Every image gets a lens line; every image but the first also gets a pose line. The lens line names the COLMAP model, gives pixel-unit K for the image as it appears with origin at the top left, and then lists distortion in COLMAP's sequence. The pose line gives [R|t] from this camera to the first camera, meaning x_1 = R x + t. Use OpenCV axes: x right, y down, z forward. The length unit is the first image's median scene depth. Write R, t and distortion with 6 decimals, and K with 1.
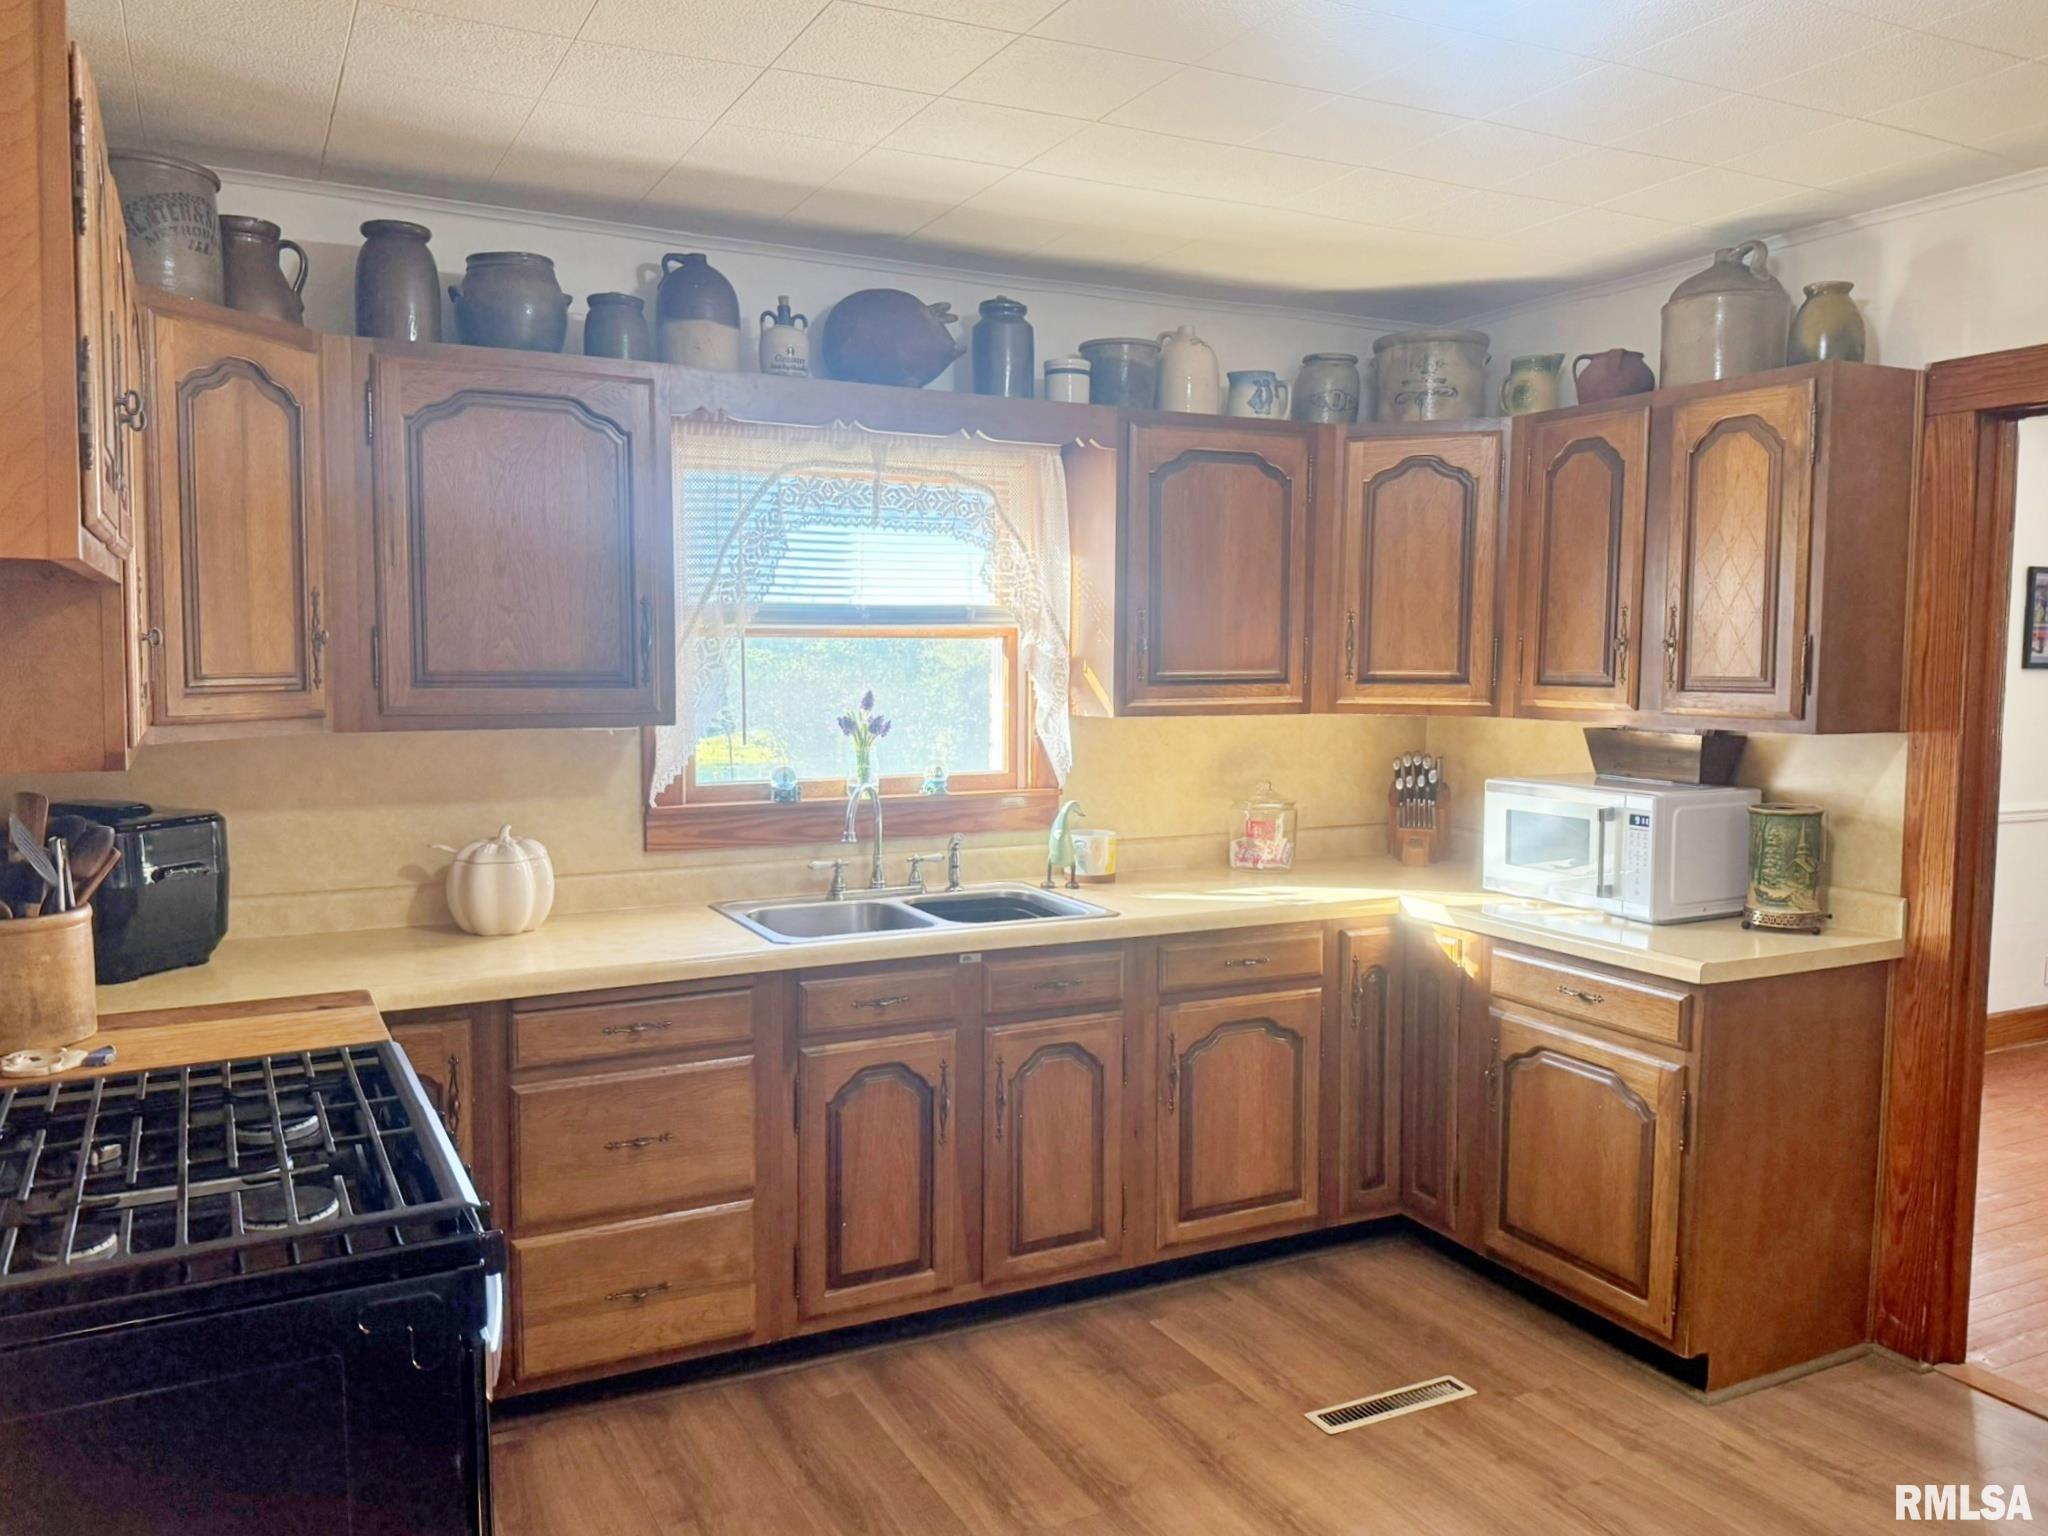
lens RADIAL K [[1512.6, 0, 1024.0], [0, 1512.6, 768.0], [0, 0, 1]] dist [0.193842, -0.342499]
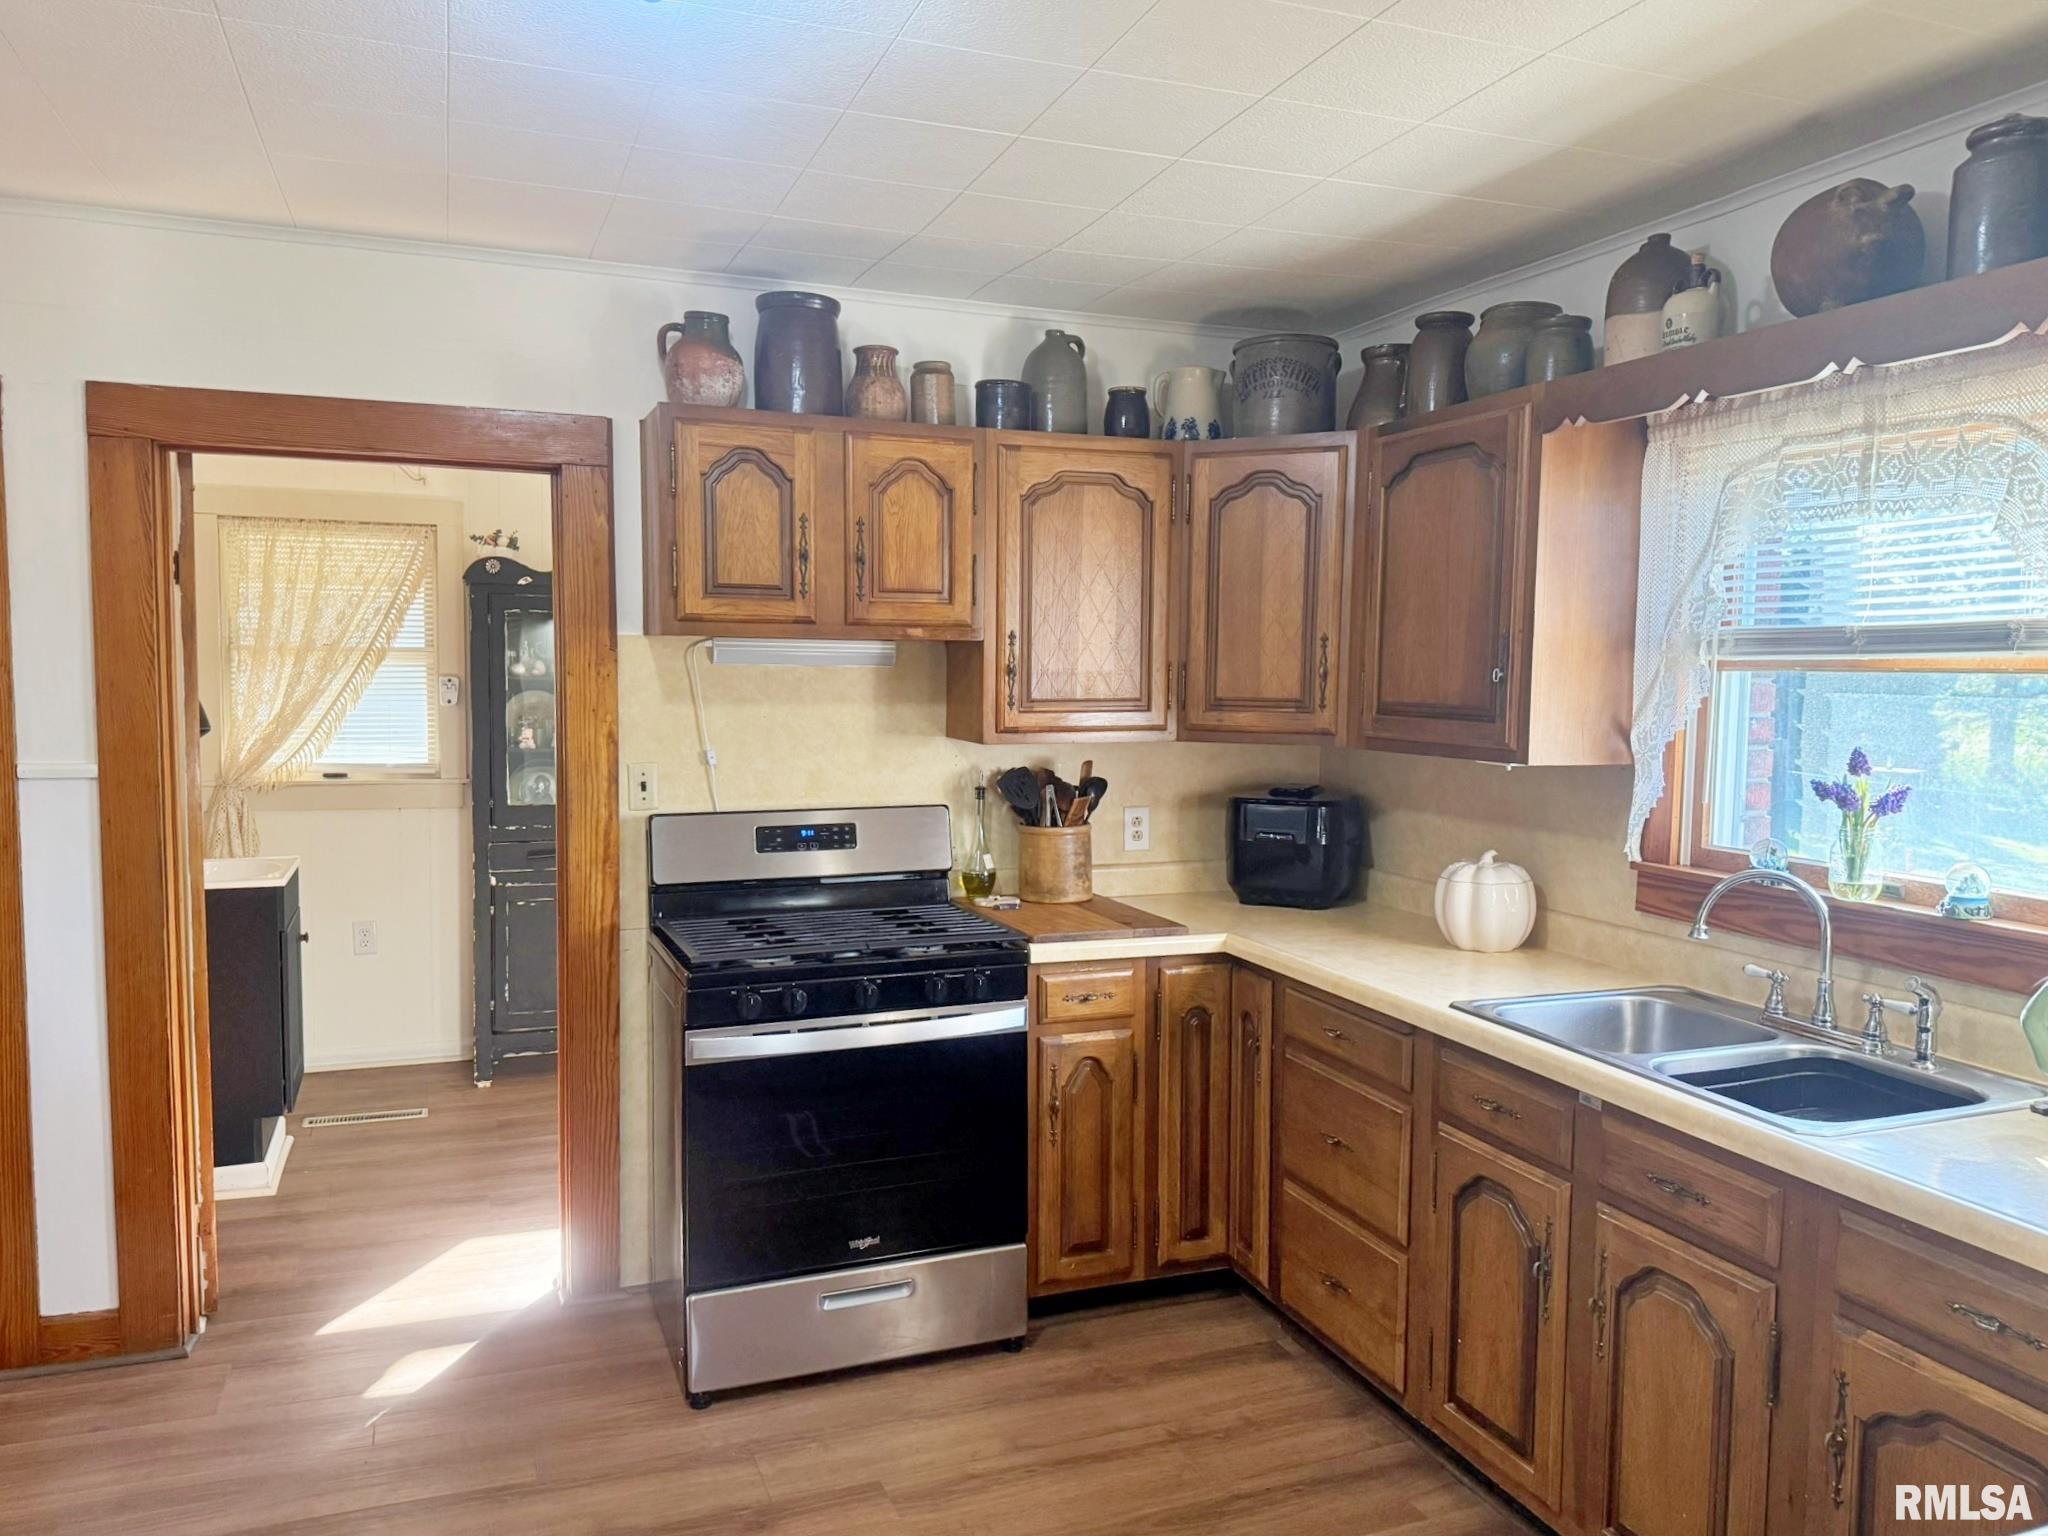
lens RADIAL K [[1430.5, 0, 1026.3], [0, 1430.5, 784.0], [0, 0, 1]] dist [0.038194, -0.051897]
pose [[-0.079485, 0.073828, -0.994098, 0.682426], [-0.096504, 0.991999, 0.081388, -0.059362], [0.992154, 0.102404, -0.071725, 0.770573]]
